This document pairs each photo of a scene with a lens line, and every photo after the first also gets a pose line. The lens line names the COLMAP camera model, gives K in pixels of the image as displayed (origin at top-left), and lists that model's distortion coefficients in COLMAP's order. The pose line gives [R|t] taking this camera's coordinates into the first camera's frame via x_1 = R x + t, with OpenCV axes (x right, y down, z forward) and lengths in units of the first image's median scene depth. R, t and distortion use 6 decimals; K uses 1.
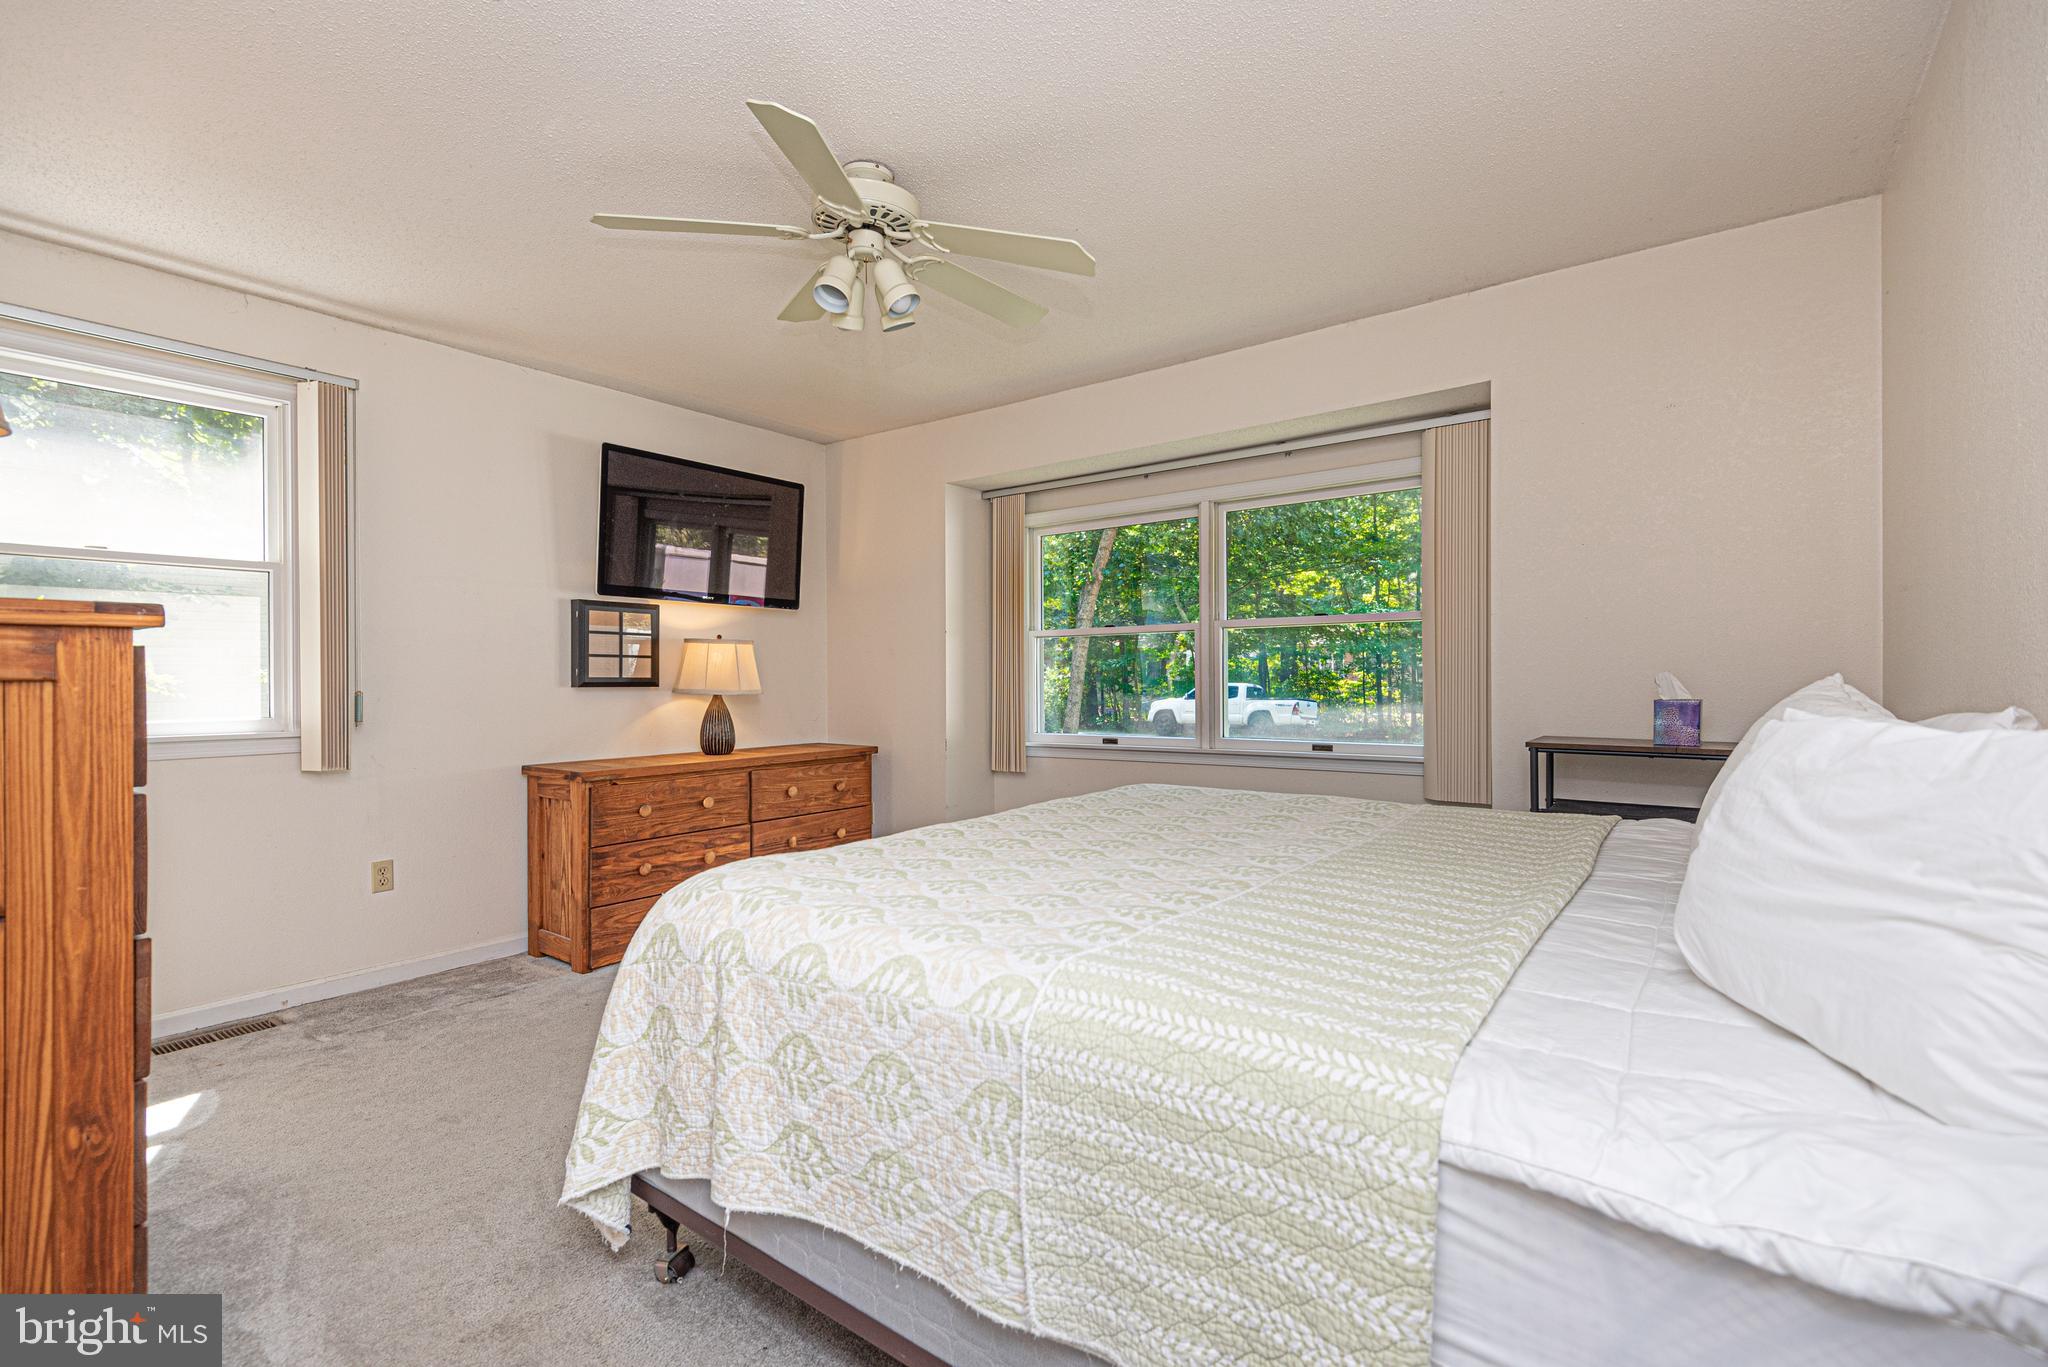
lens RADIAL K [[921.6, 0, 989.8], [0, 921.6, 674.4], [0, 0, 1]] dist [0.013415, -0.000635]
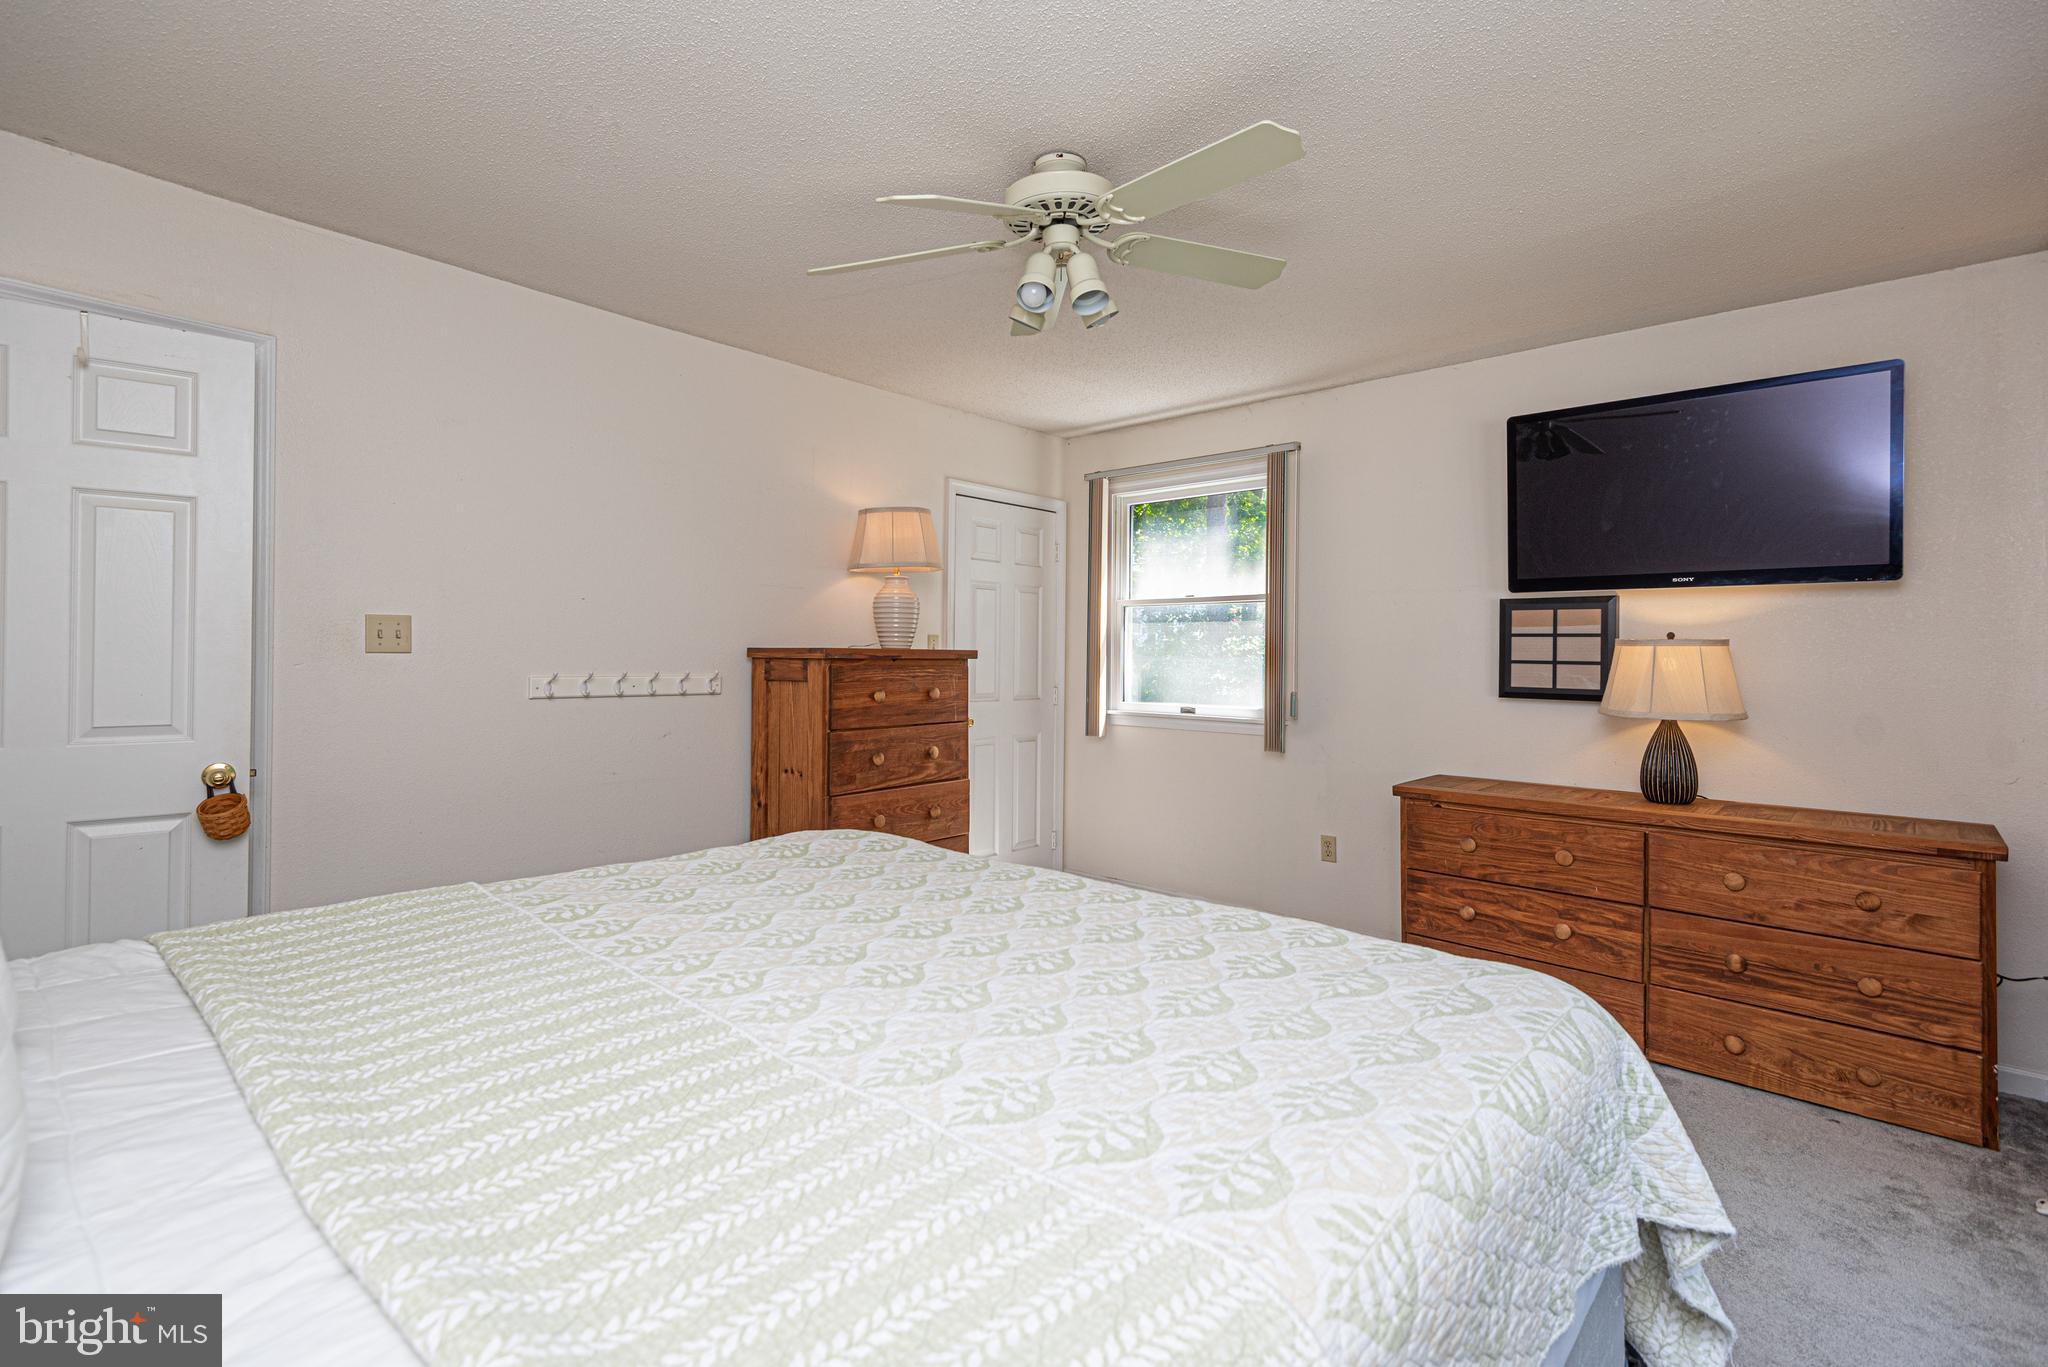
lens RADIAL K [[925.2, 0, 1024.0], [0, 925.2, 657.0], [0, 0, 1]] dist [0.001756, -0.000204]
pose [[-0.089199, -0.000093, -0.996014, 0.502377], [-0.009475, 0.999955, 0.000755, -0.022303], [0.995969, 0.009504, -0.089196, 0.644091]]
